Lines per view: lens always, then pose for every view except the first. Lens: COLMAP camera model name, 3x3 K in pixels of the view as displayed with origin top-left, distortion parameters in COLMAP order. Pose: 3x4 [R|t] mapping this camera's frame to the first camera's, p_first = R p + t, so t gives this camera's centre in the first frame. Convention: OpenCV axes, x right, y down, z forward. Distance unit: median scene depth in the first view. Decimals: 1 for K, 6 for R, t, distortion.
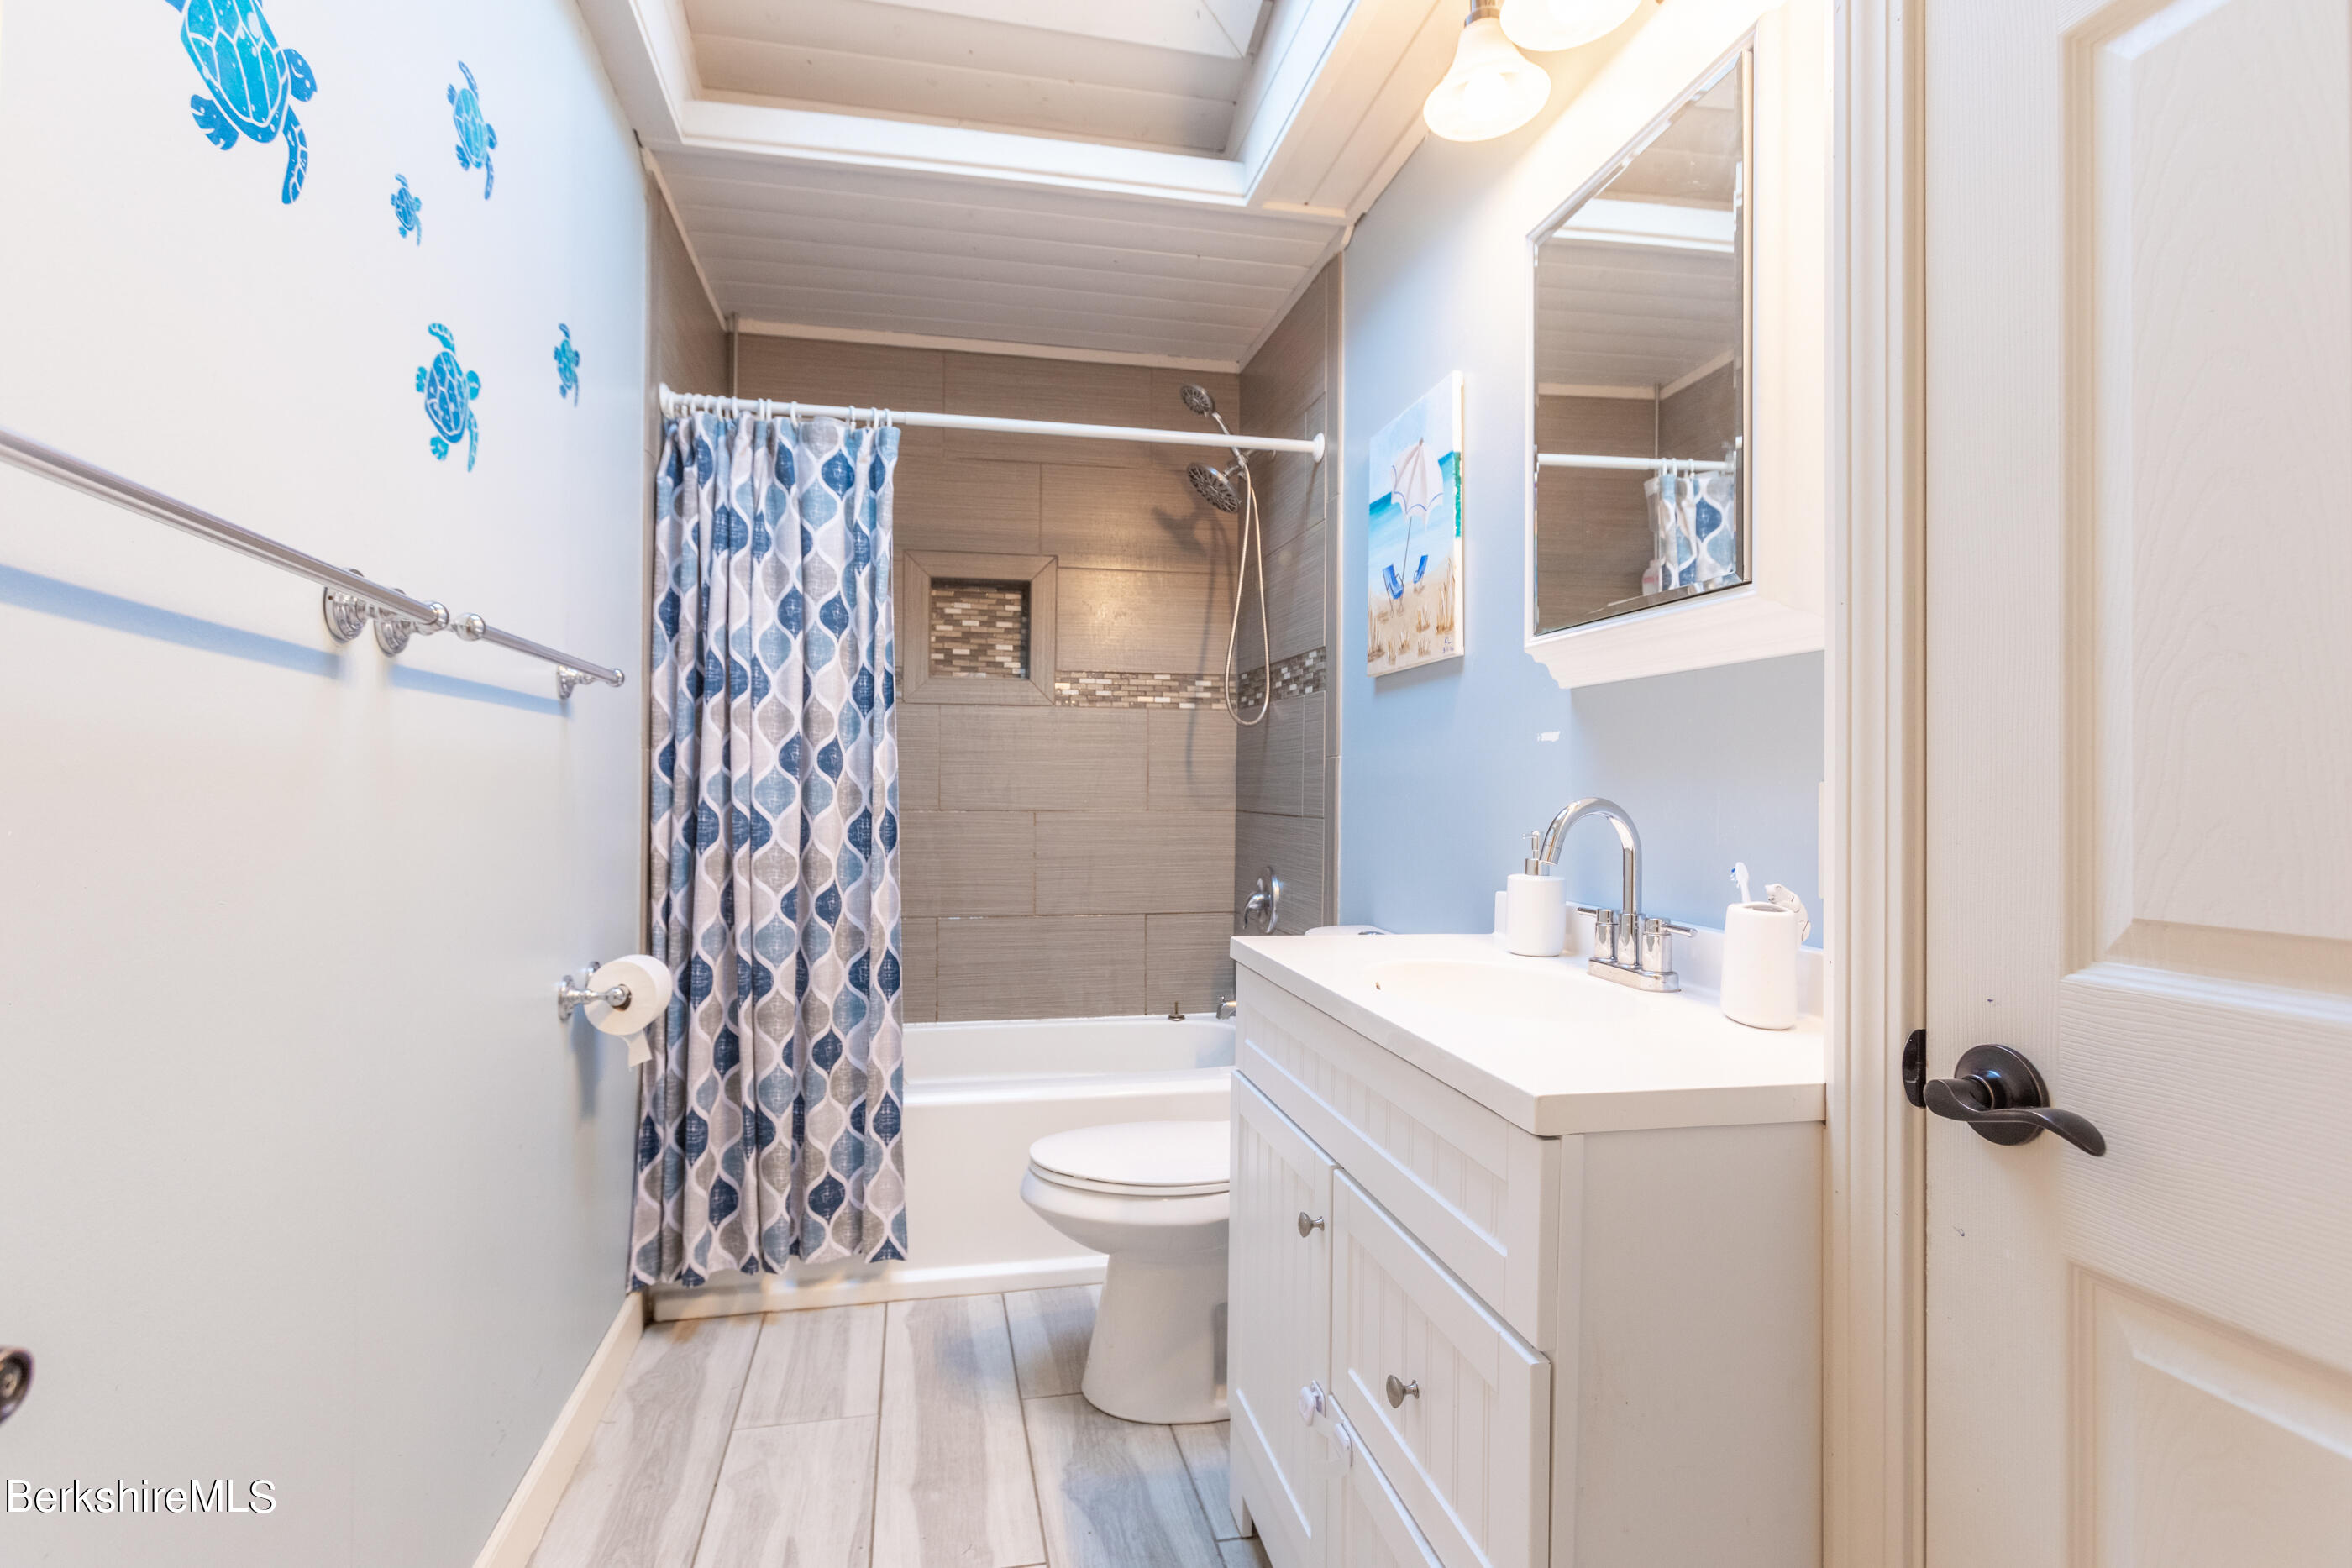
lens RADIAL K [[1140.7, 0, 1158.2], [0, 1140.7, 780.7], [0, 0, 1]] dist [-0.022432, 0.018439]
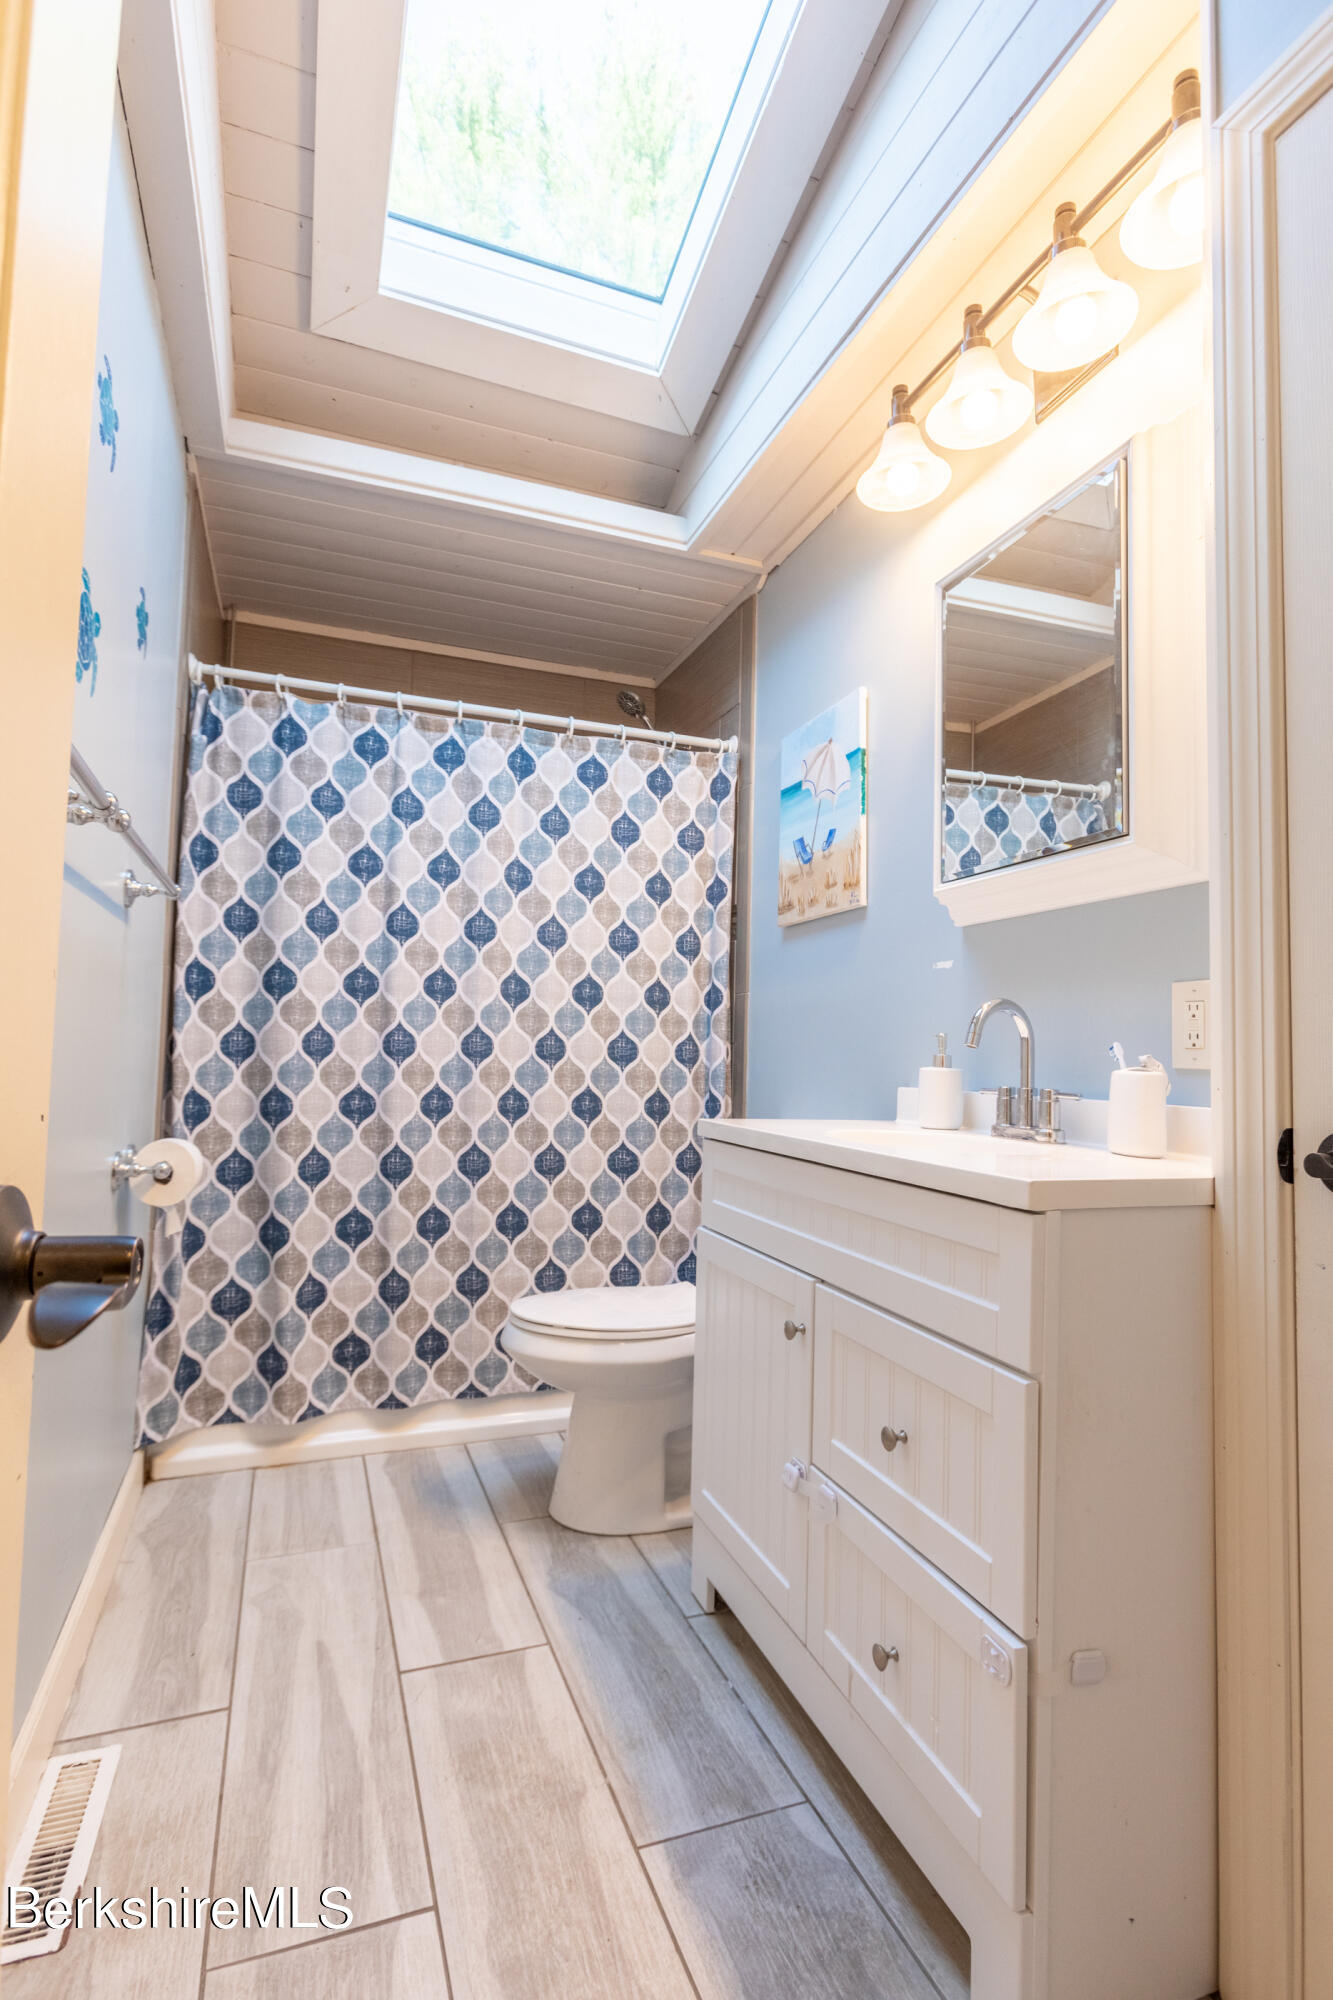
lens RADIAL K [[970.0, 0, 662.3], [0, 970.0, 1001.6], [0, 0, 1]] dist [-0.022432, 0.018439]
pose [[0.988561, 0.024123, 0.148880, -0.121065], [-0.016962, 0.998646, -0.049186, 0.055920], [-0.149865, 0.046098, 0.987631, -0.035629]]
